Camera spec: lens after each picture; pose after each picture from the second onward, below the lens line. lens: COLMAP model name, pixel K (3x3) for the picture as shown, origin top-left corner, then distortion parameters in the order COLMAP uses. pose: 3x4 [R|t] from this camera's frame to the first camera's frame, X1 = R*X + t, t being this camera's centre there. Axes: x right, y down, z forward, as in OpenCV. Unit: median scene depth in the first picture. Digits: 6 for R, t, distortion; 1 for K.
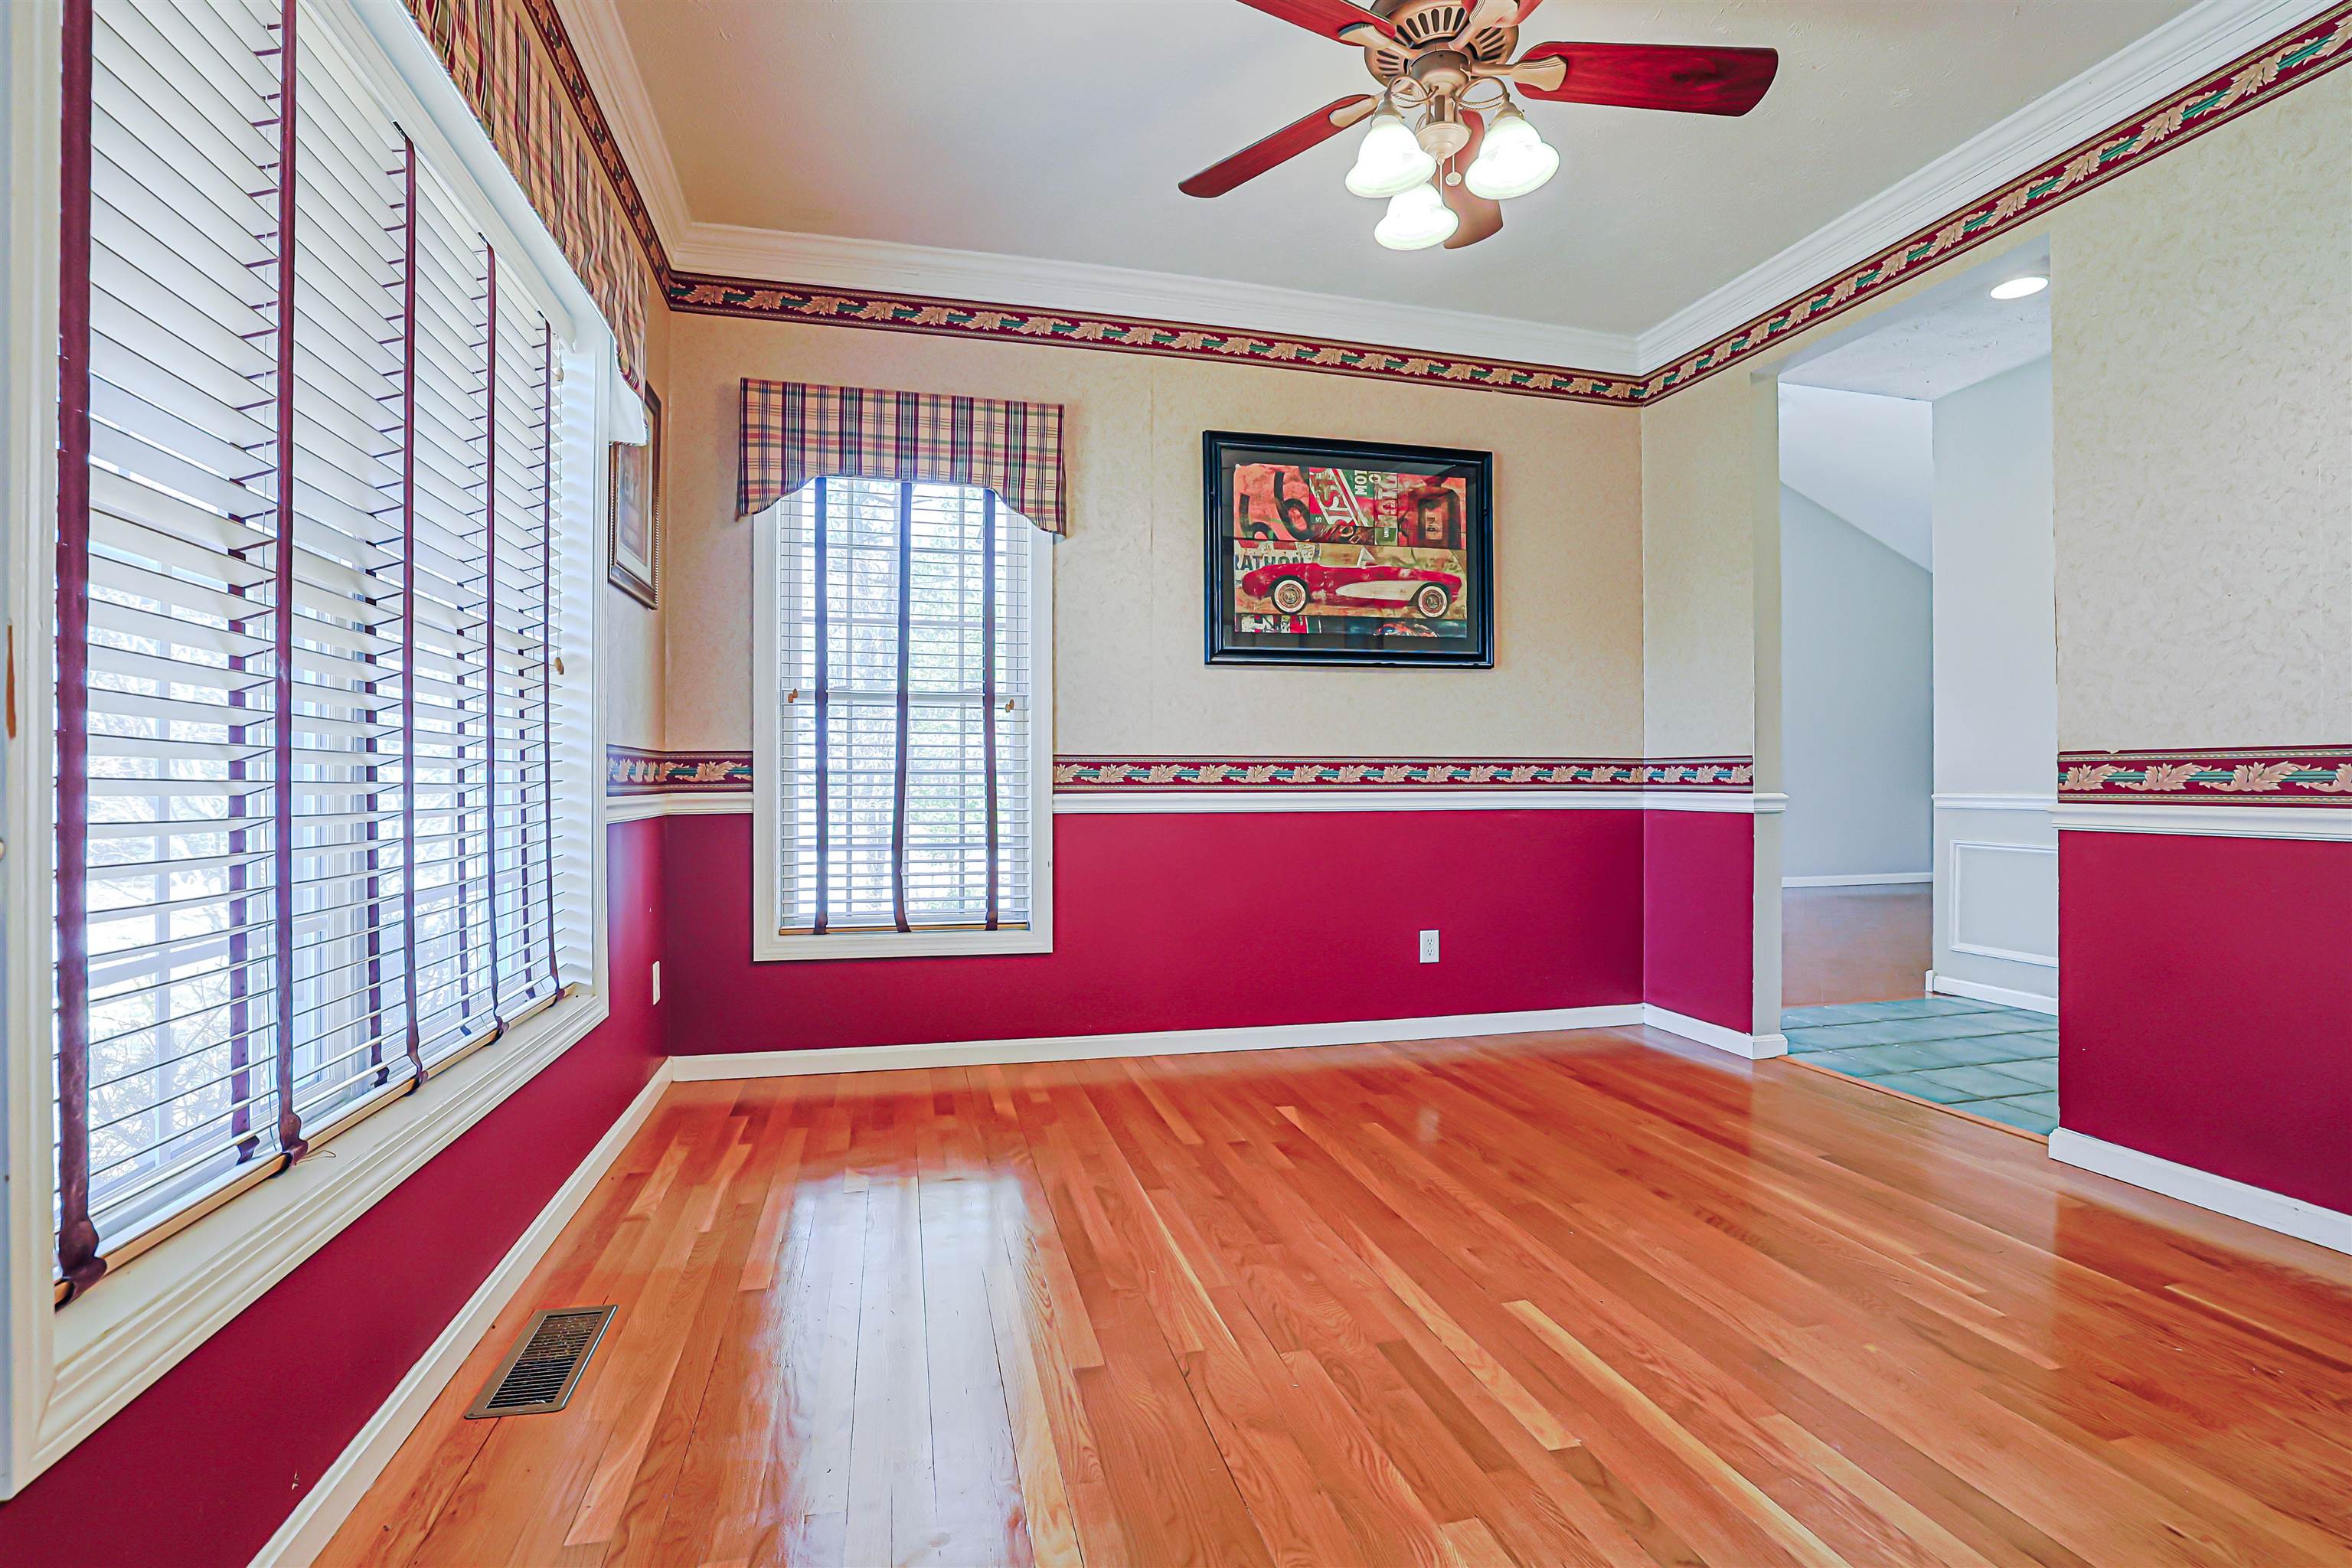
lens RADIAL K [[1084.9, 0, 1169.7], [0, 1084.9, 769.9], [0, 0, 1]] dist [-0.003623, 0.000031]
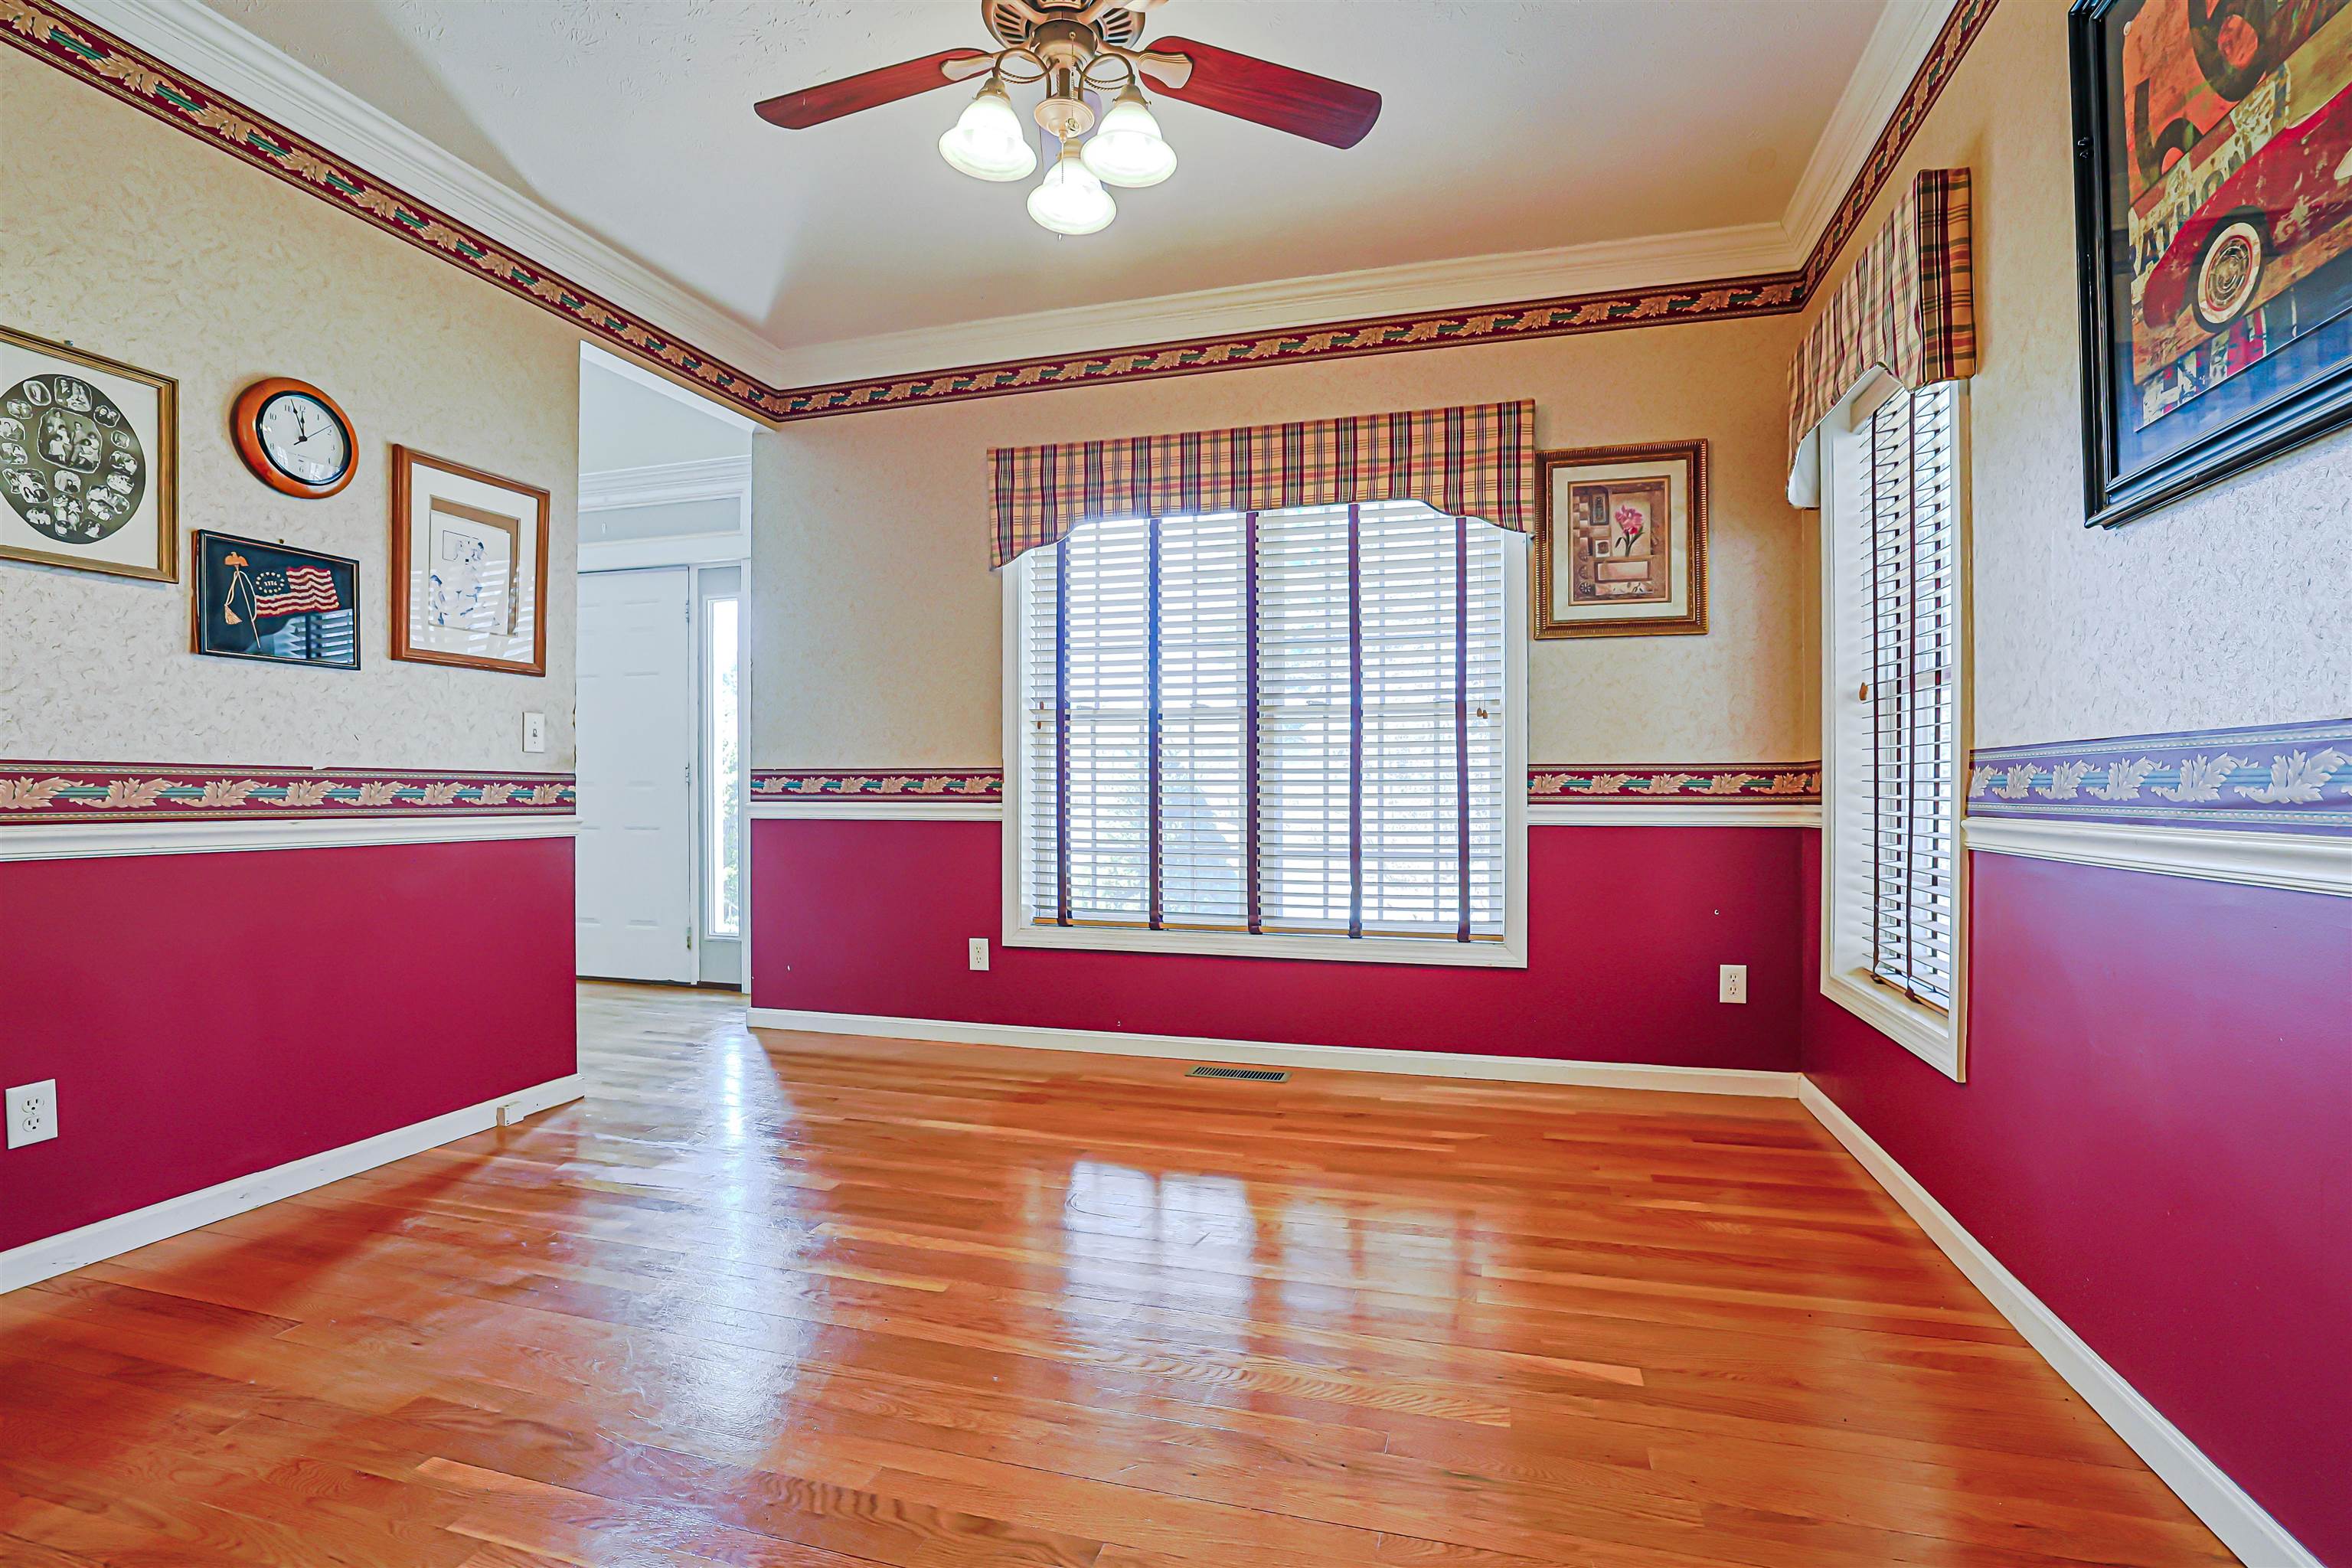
lens RADIAL K [[1057.9, 0, 1148.1], [0, 1057.9, 784.0], [0, 0, 1]] dist [-0.003450, 0.000012]
pose [[0.862301, -0.006666, -0.506352, 0.329498], [0.008026, 0.999968, 0.000504, 0.000719], [0.506332, -0.004498, 0.862327, 0.089109]]
